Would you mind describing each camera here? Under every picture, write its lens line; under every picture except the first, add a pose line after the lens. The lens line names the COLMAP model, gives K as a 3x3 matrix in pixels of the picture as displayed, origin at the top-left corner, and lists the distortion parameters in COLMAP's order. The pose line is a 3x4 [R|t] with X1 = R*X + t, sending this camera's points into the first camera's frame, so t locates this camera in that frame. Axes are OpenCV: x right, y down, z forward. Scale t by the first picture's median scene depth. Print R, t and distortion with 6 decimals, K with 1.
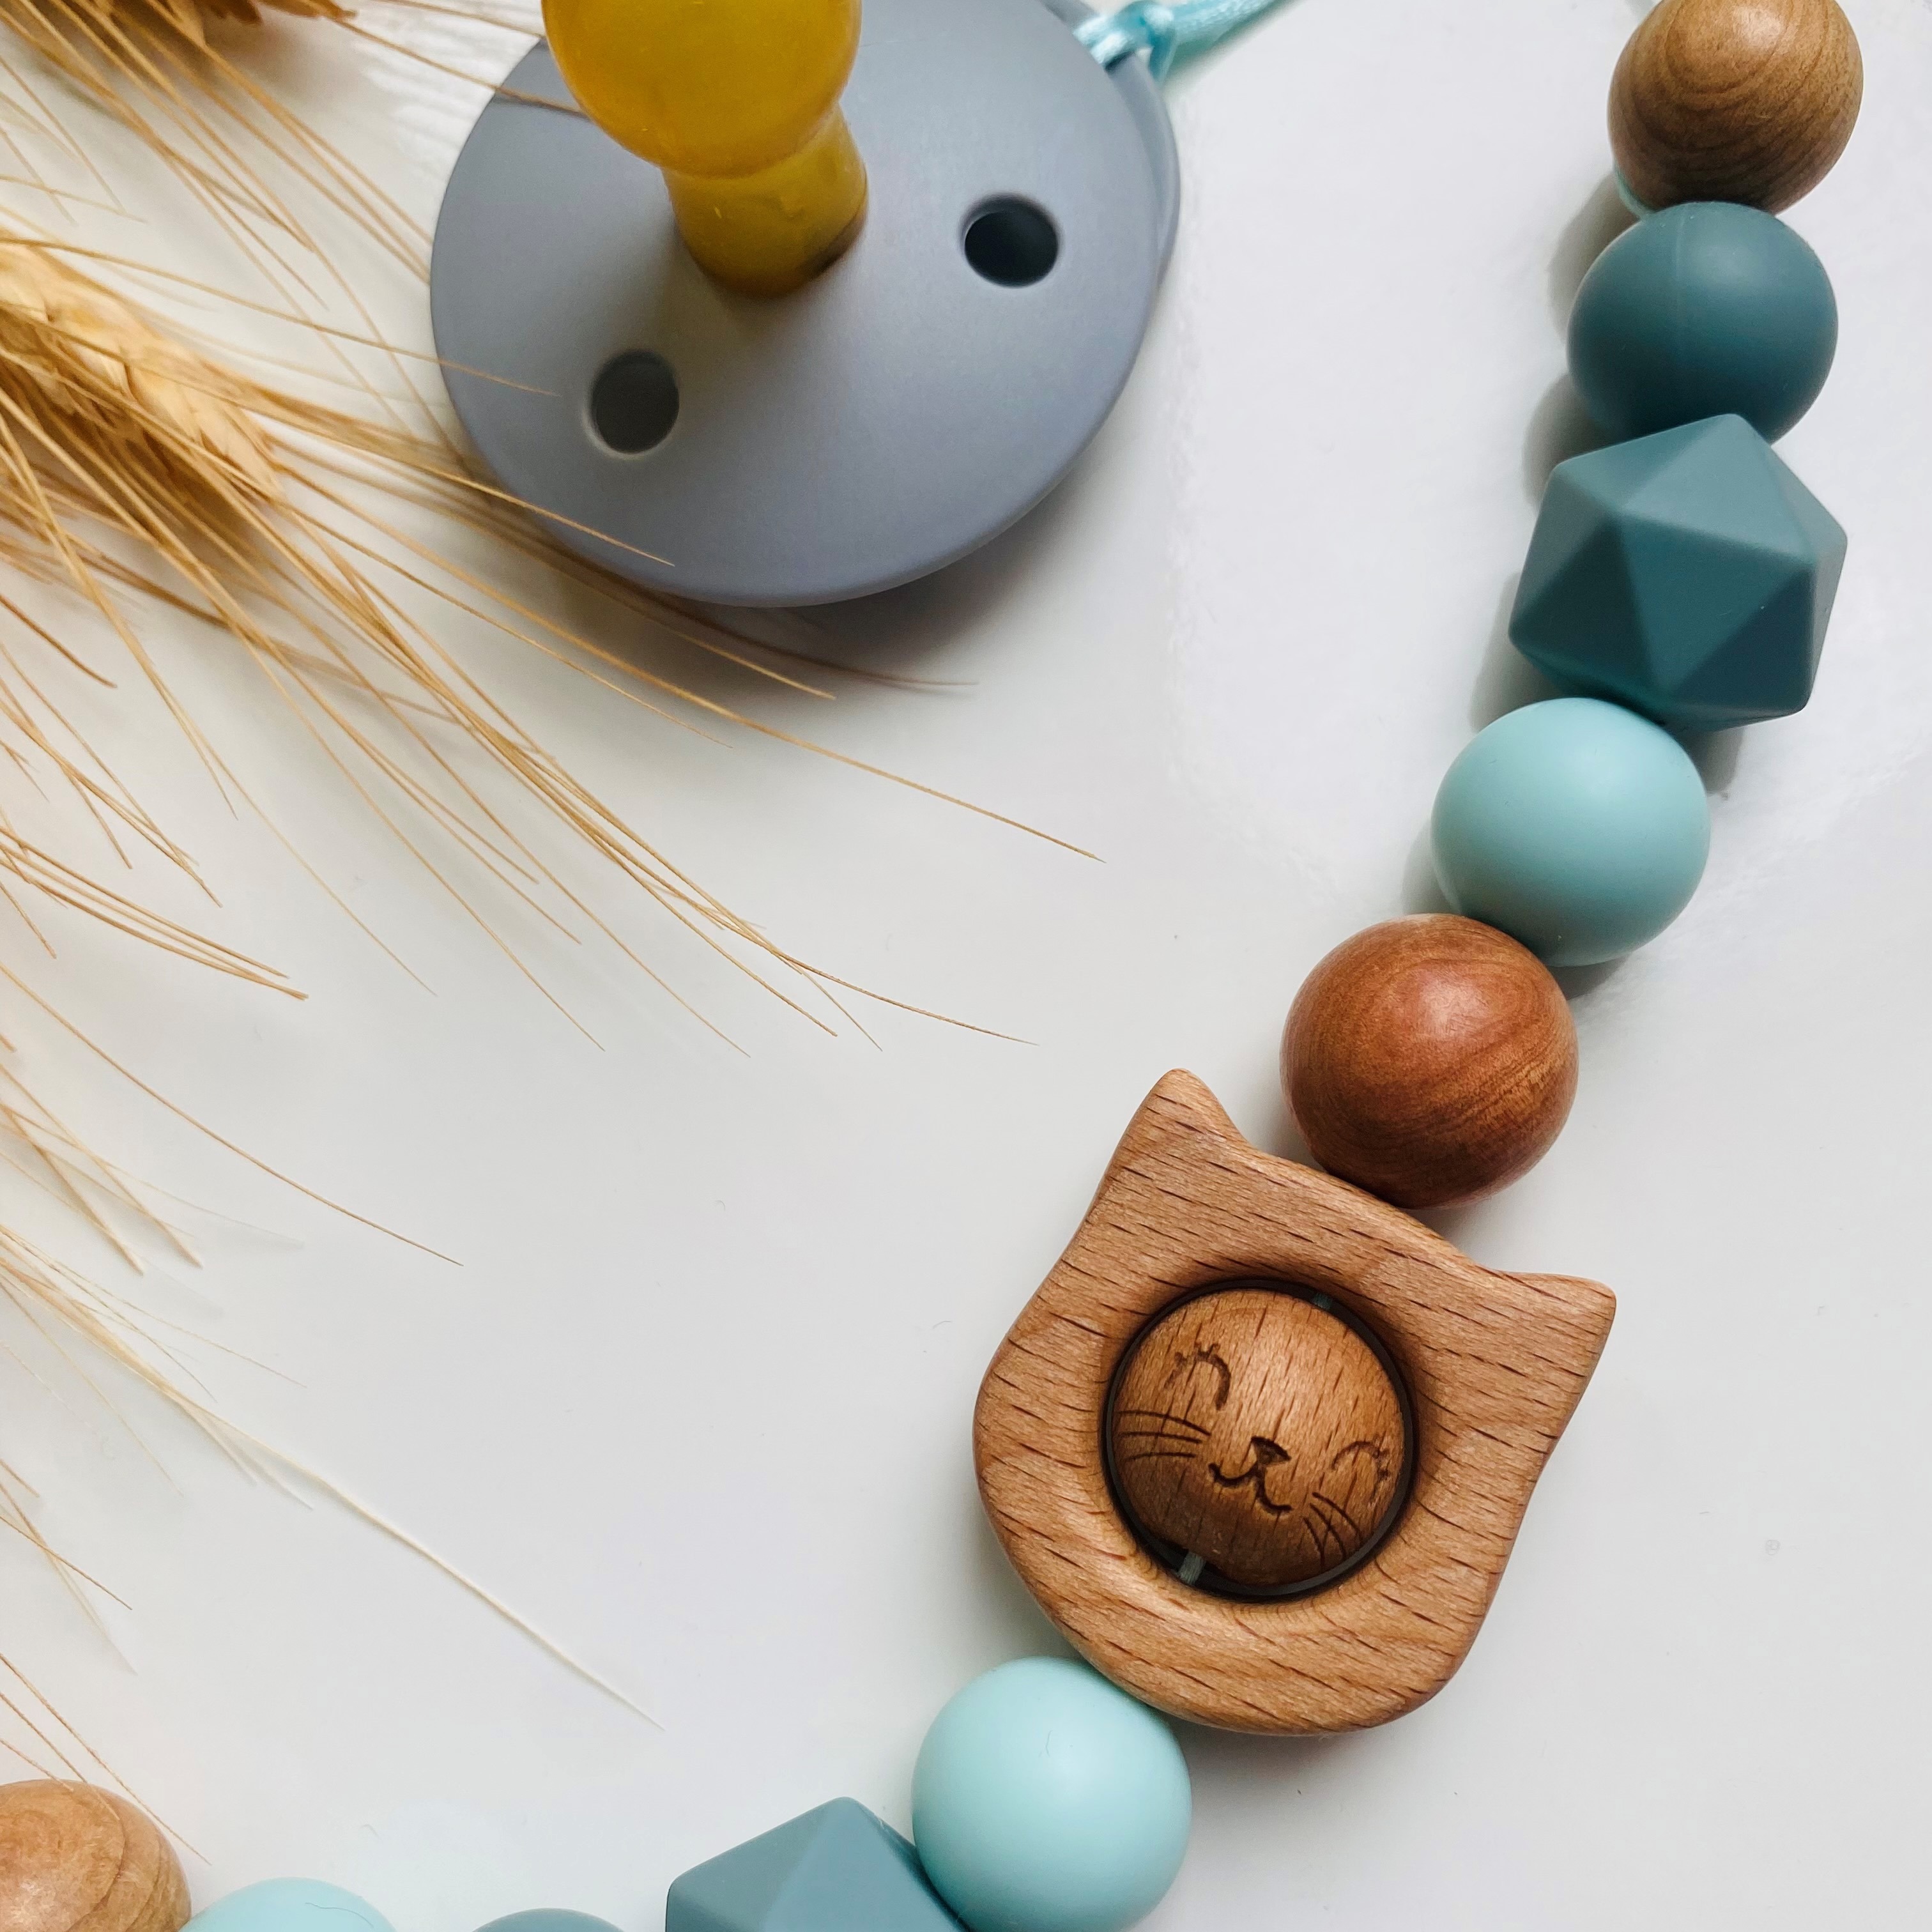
lens RADIAL K [[2141.0, 0, 966.0], [0, 2141.0, 966.0], [0, 0, 1]] dist [-0.006729, -0.055822]
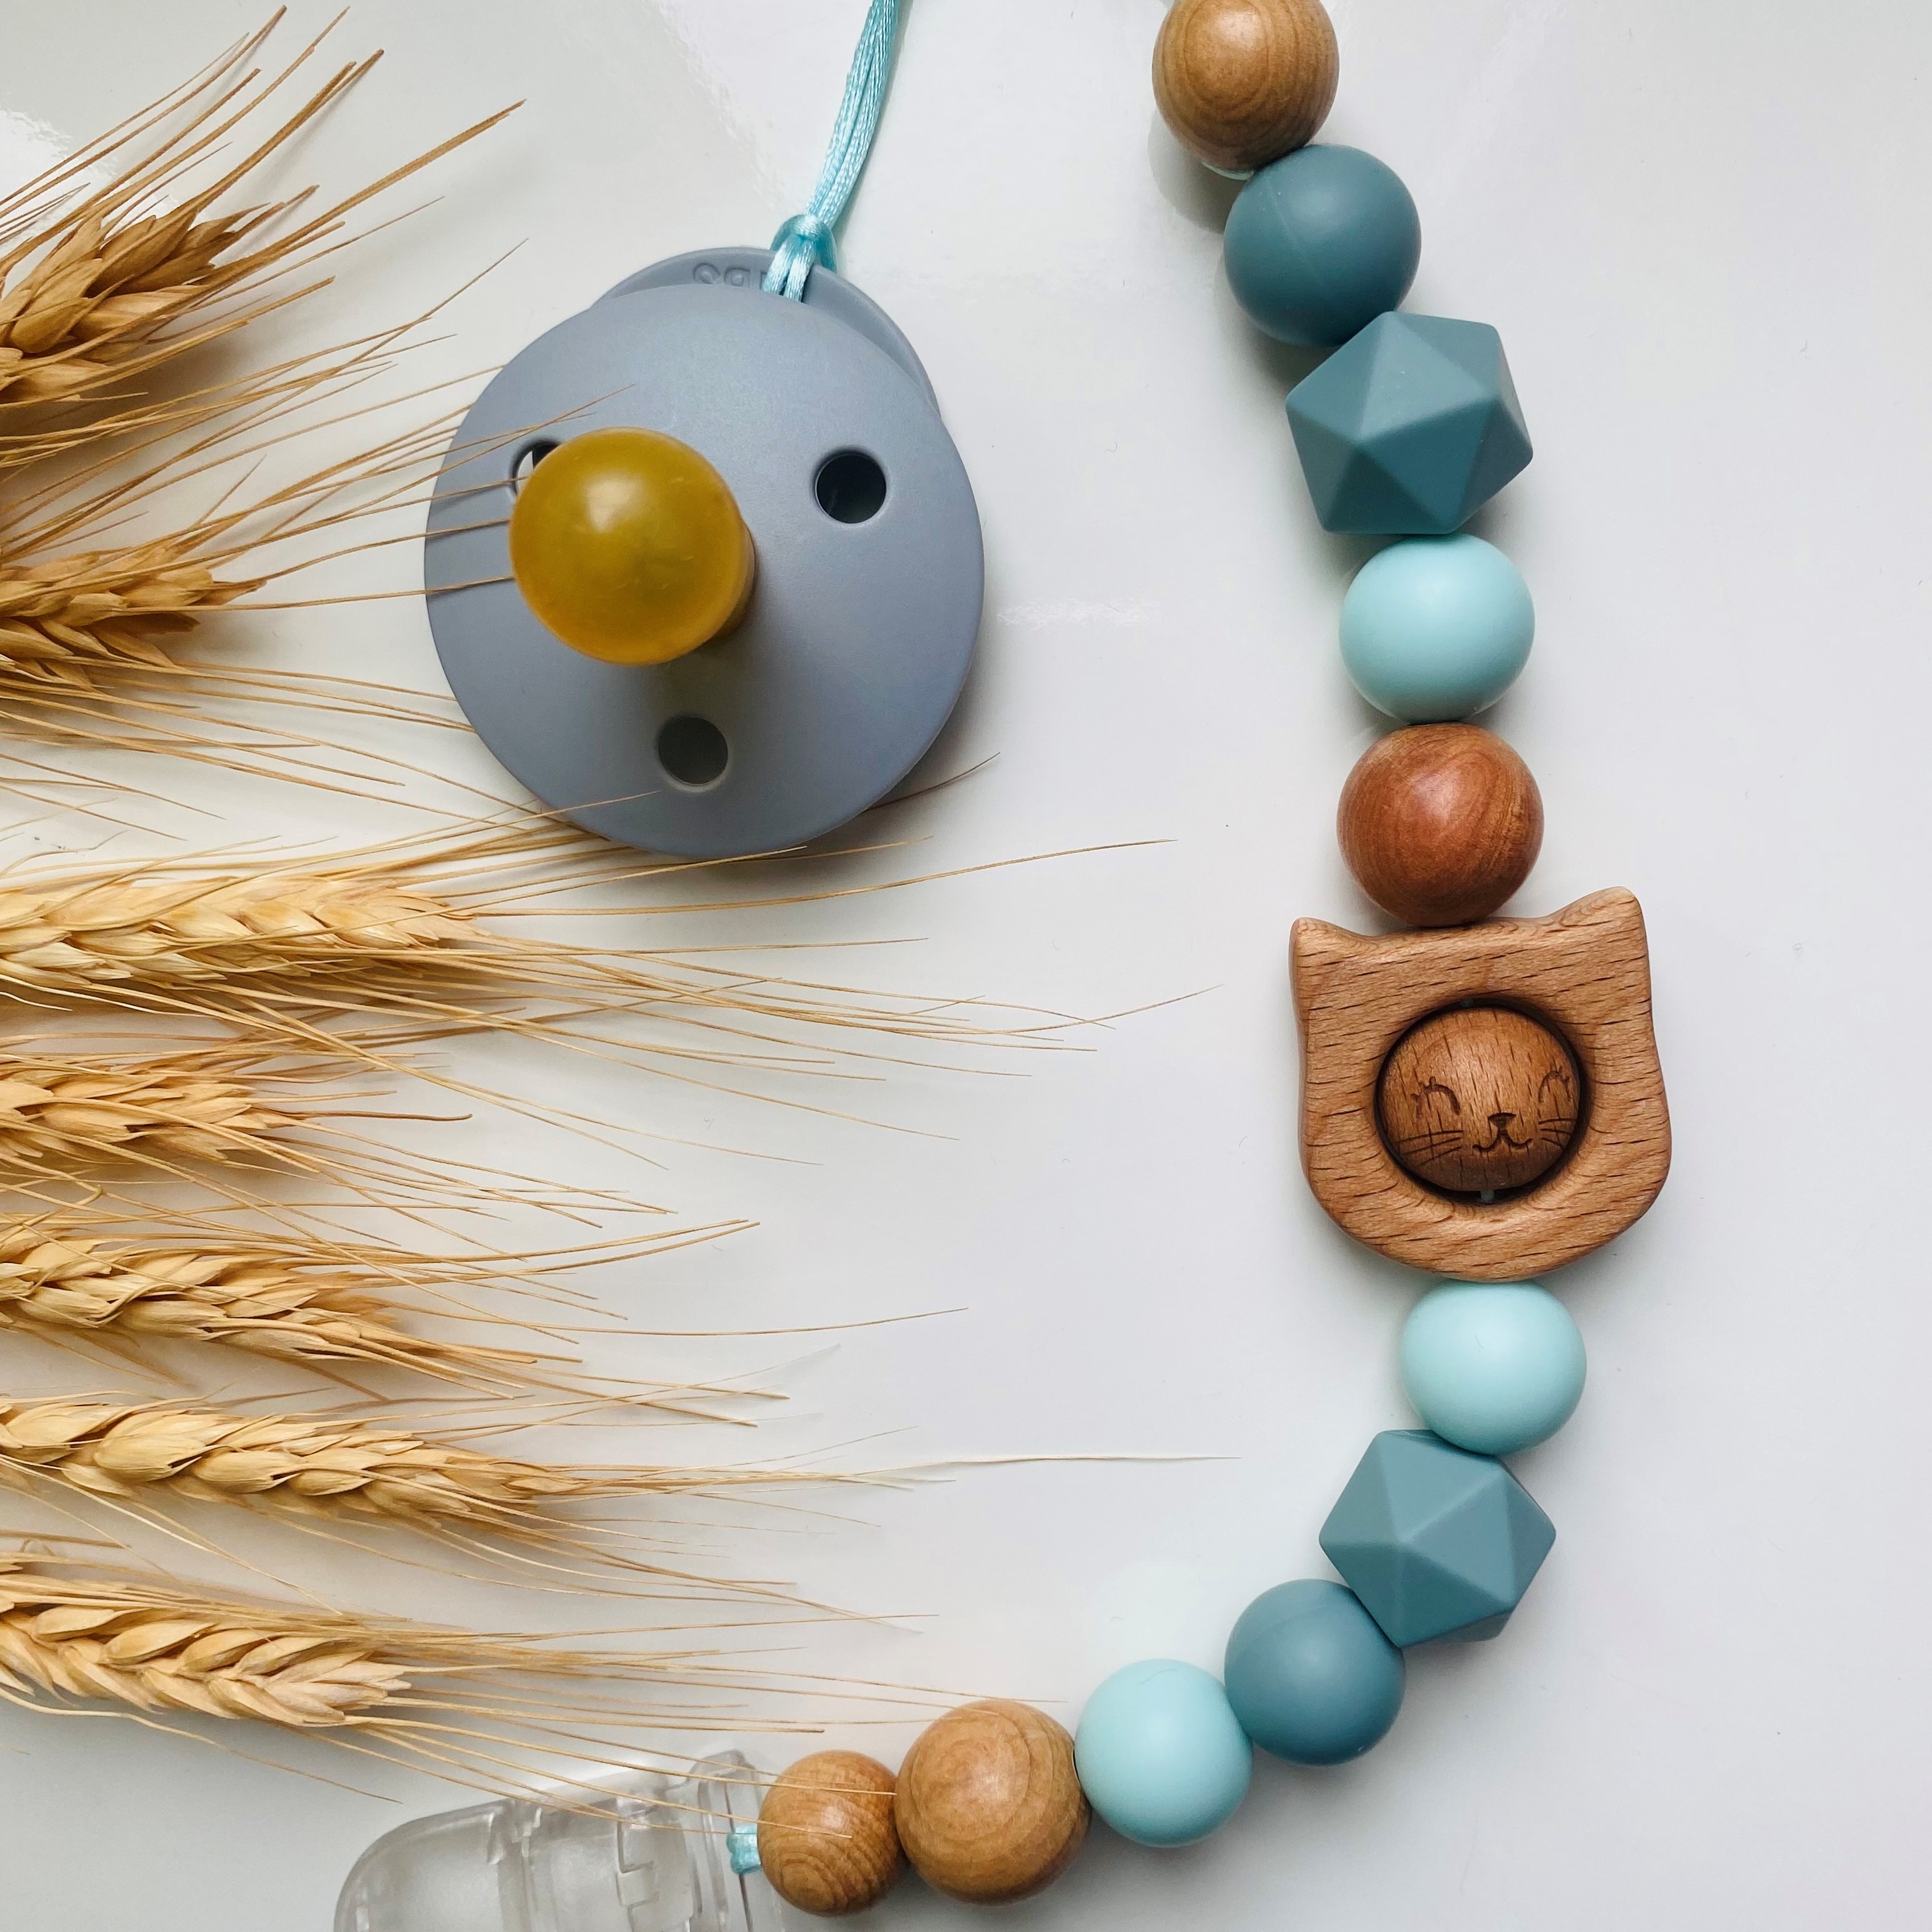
lens RADIAL K [[2141.0, 0, 966.0], [0, 2141.0, 966.0], [0, 0, 1]] dist [-0.006729, -0.055822]
pose [[0.814079, -0.579986, -0.029853, -0.058652], [0.567181, 0.782954, 0.255516, -0.450835], [-0.124822, -0.224943, 0.966344, -0.390758]]
